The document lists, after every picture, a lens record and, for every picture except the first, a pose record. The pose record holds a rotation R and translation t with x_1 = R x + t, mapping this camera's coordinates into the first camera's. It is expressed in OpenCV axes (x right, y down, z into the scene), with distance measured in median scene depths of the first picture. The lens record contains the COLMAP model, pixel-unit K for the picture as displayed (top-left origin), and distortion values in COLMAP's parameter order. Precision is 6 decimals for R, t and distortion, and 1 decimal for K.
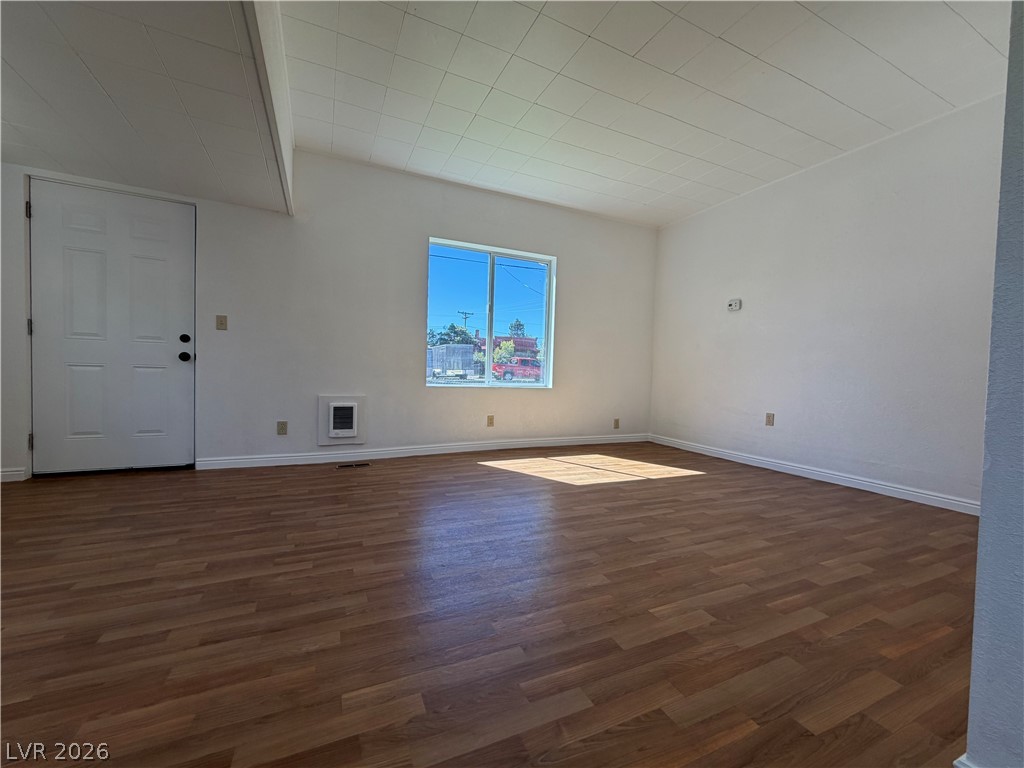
lens RADIAL K [[406.9, 0, 507.8], [0, 406.9, 384.3], [0, 0, 1]] dist [-0.000332, 0.000461]
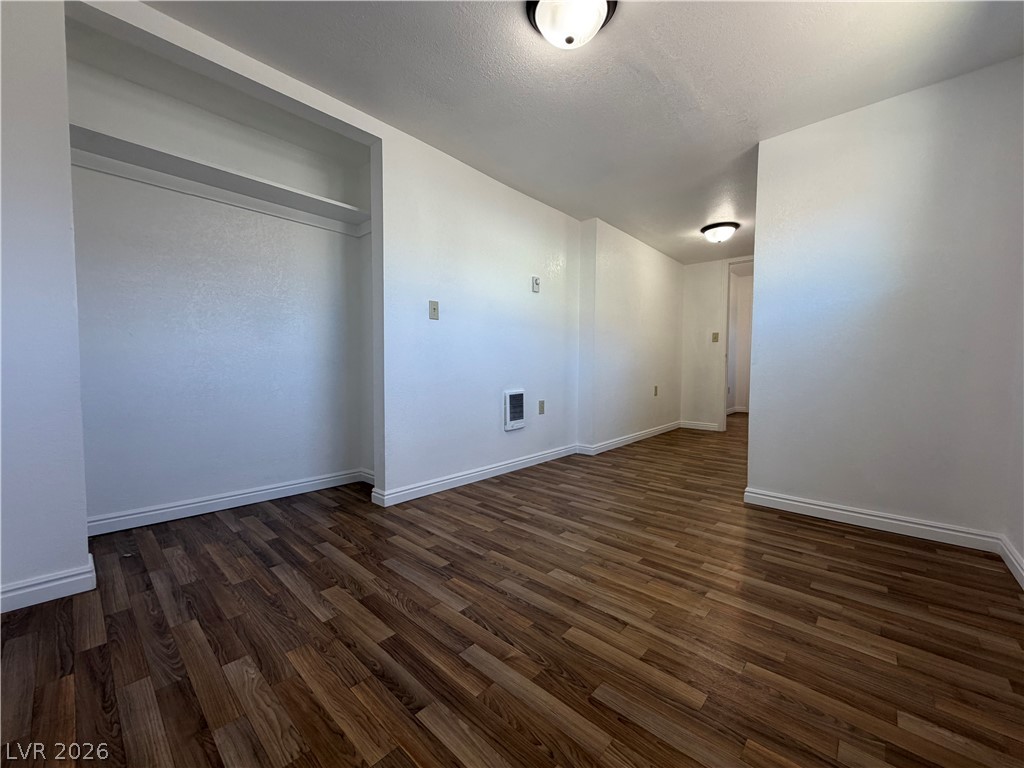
lens RADIAL K [[410.2, 0, 506.5], [0, 410.2, 385.3], [0, 0, 1]] dist [-0.017765, 0.008661]
pose [[-0.394289, -0.067810, 0.916481, -1.308370], [0.012537, 0.996784, 0.079145, -0.064753], [-0.918901, 0.042696, -0.392171, 1.198484]]
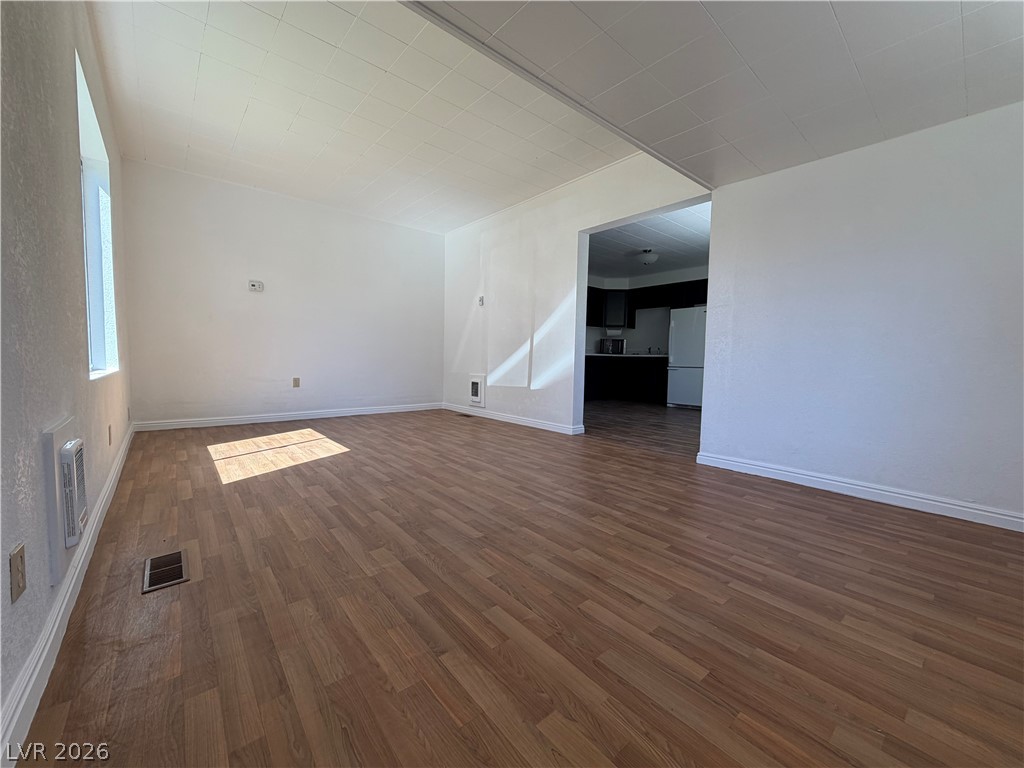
lens RADIAL K [[406.9, 0, 507.8], [0, 406.9, 384.3], [0, 0, 1]] dist [-0.000332, 0.000461]
pose [[-0.263728, -0.095985, 0.959810, -1.367053], [0.003010, 0.994950, 0.100326, -0.064986], [-0.964592, 0.029348, -0.262107, 1.172296]]
